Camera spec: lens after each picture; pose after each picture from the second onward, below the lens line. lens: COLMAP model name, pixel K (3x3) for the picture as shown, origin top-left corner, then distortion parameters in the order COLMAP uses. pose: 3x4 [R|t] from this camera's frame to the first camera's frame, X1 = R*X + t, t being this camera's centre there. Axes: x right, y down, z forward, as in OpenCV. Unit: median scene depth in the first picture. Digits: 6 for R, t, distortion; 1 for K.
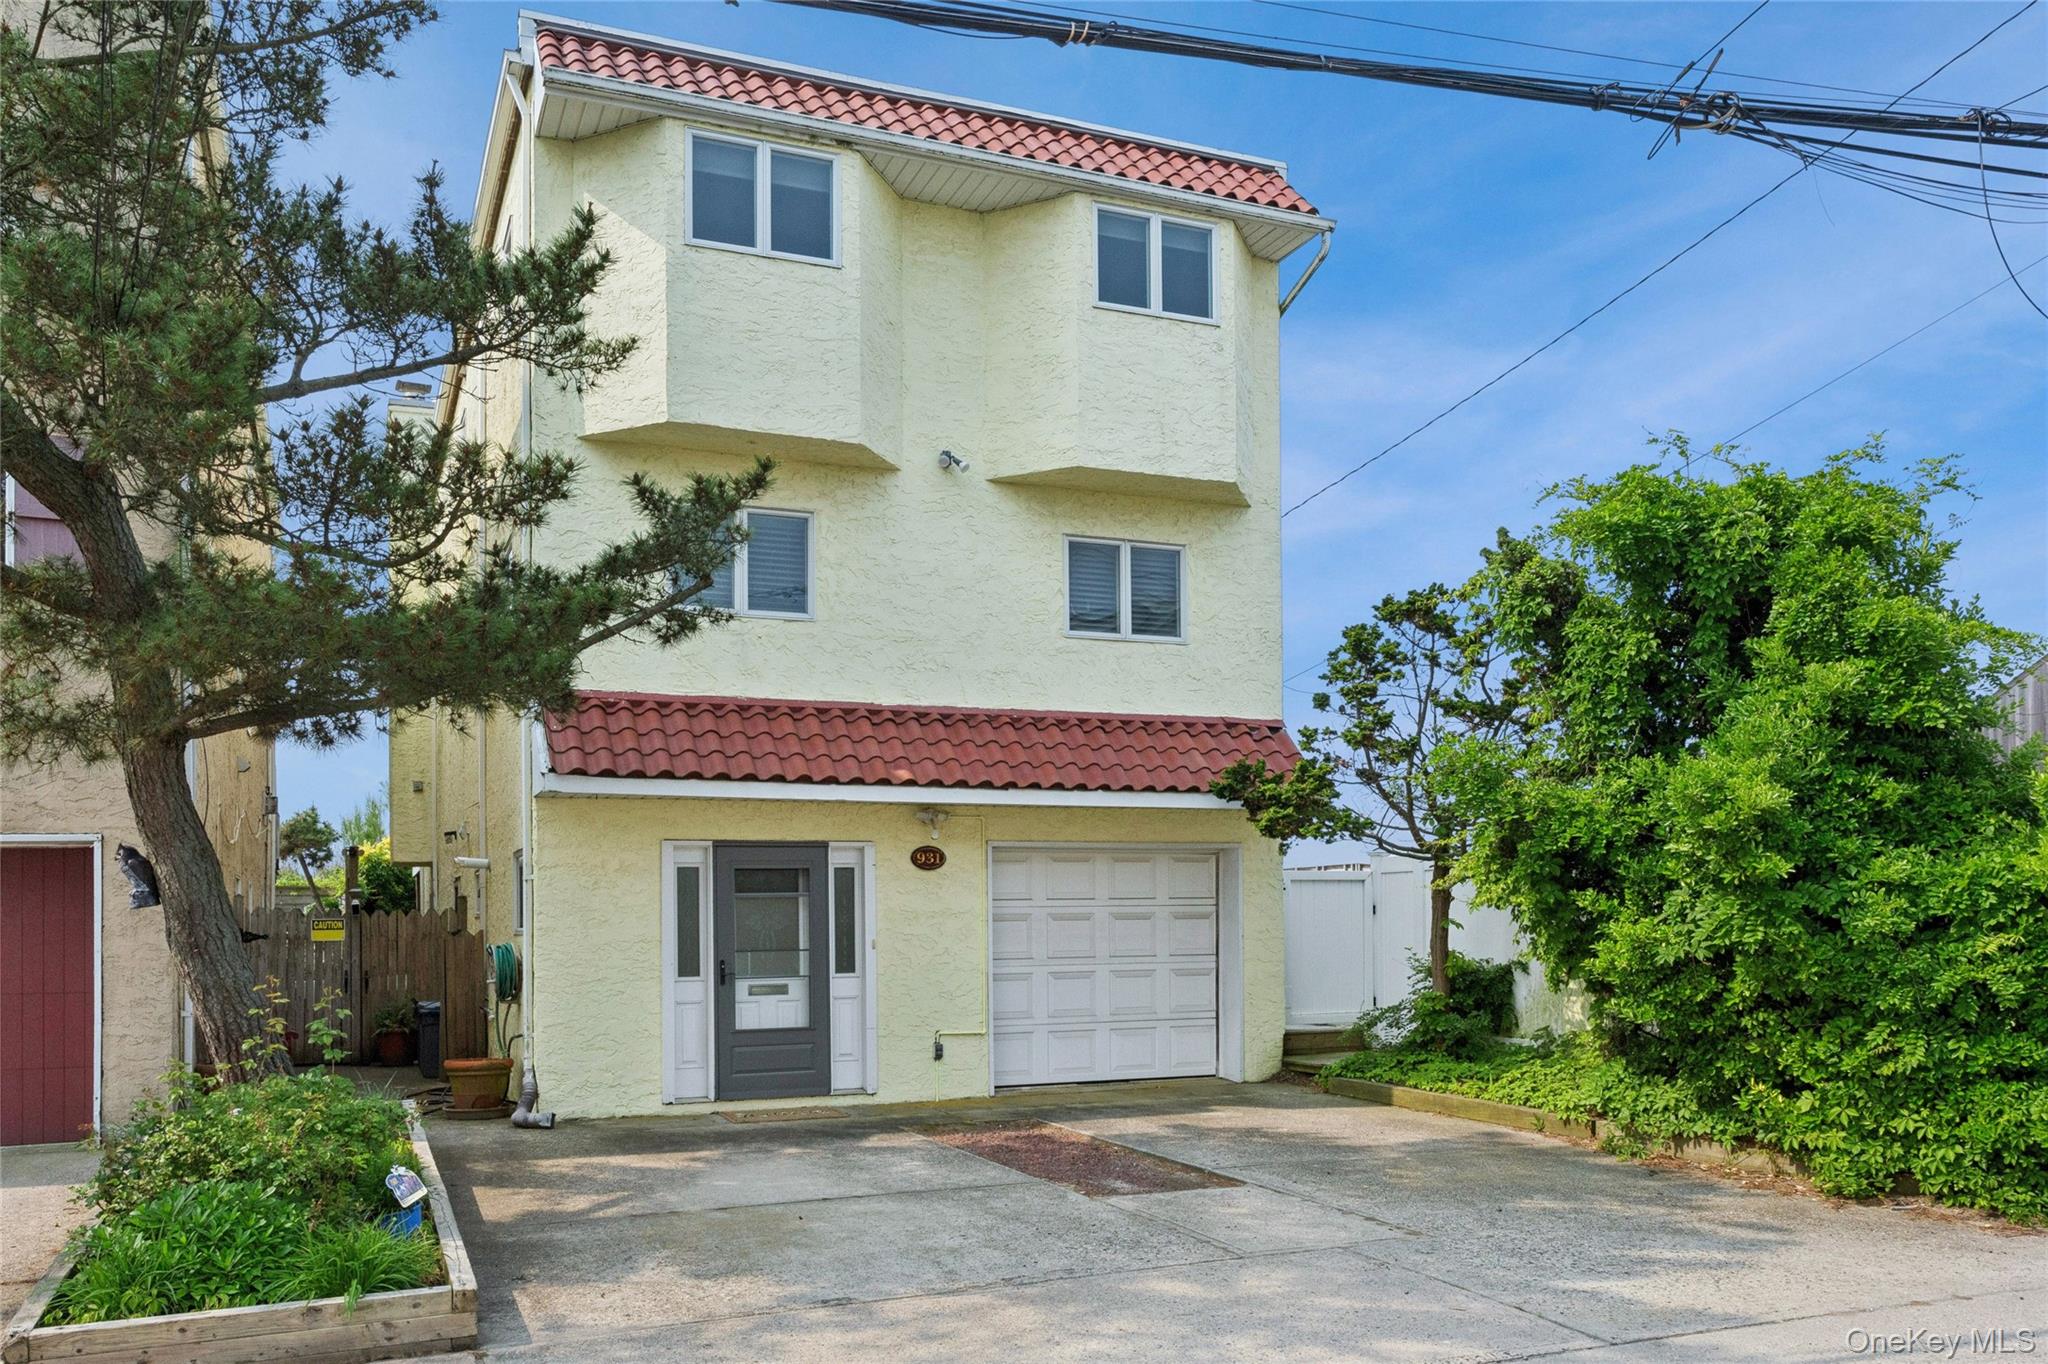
lens RADIAL K [[1404.0, 0, 1023.9], [0, 1404.0, 591.7], [0, 0, 1]] dist [0.004880, -0.002814]
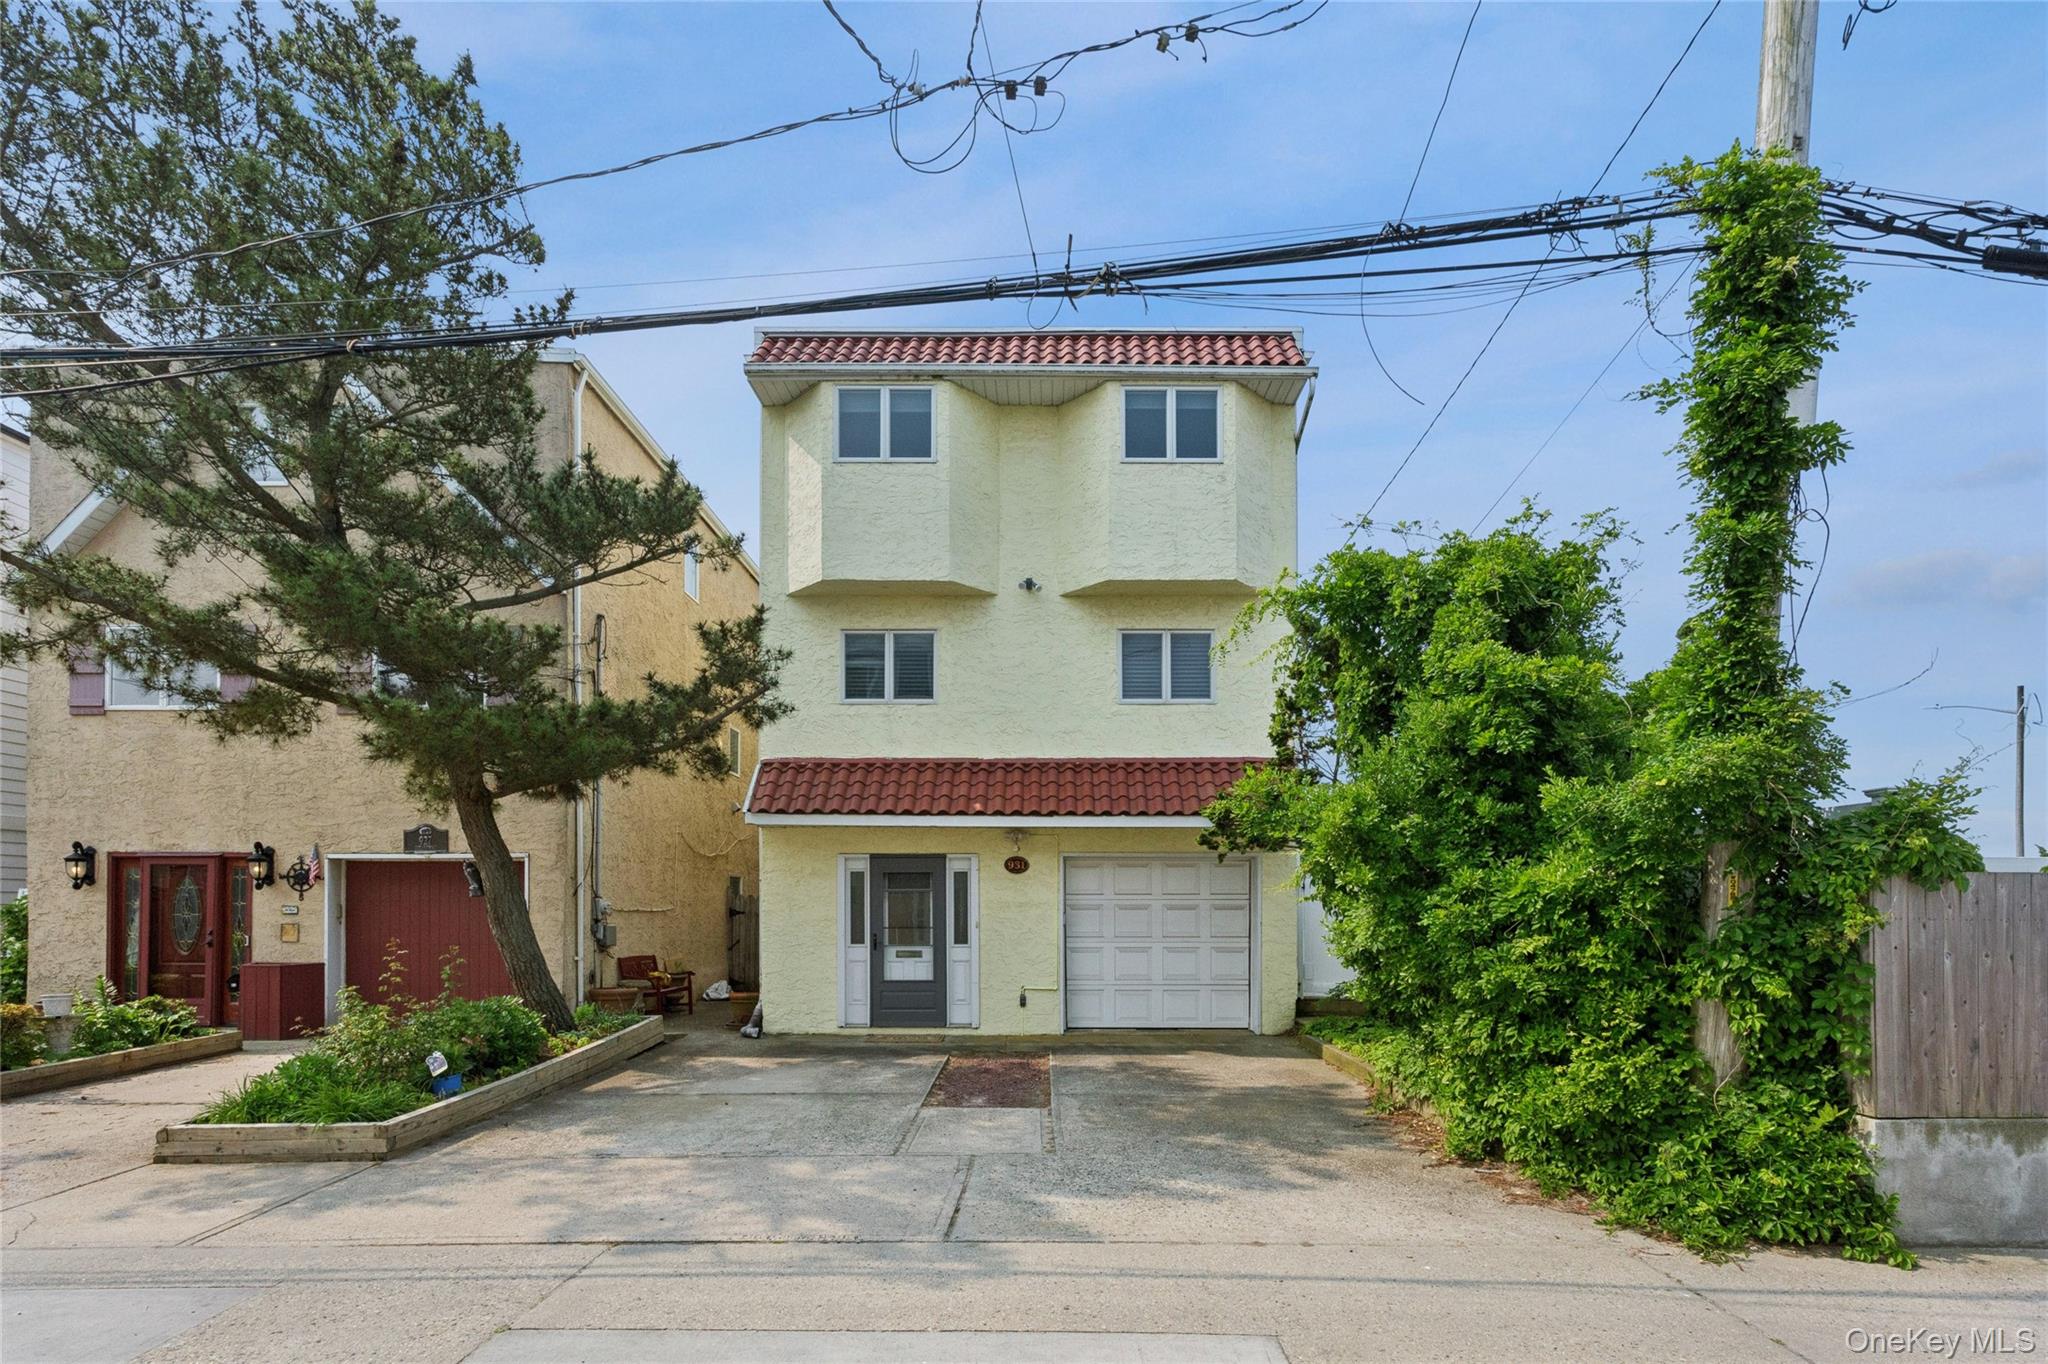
lens RADIAL K [[989.8, 0, 990.3], [0, 989.8, 672.8], [0, 0, 1]] dist [0.001864, 0.000864]
pose [[0.934879, -0.070269, -0.347942, 0.270005], [0.070099, 0.997454, -0.013094, 0.006140], [0.347977, -0.012149, 0.937424, 0.049726]]
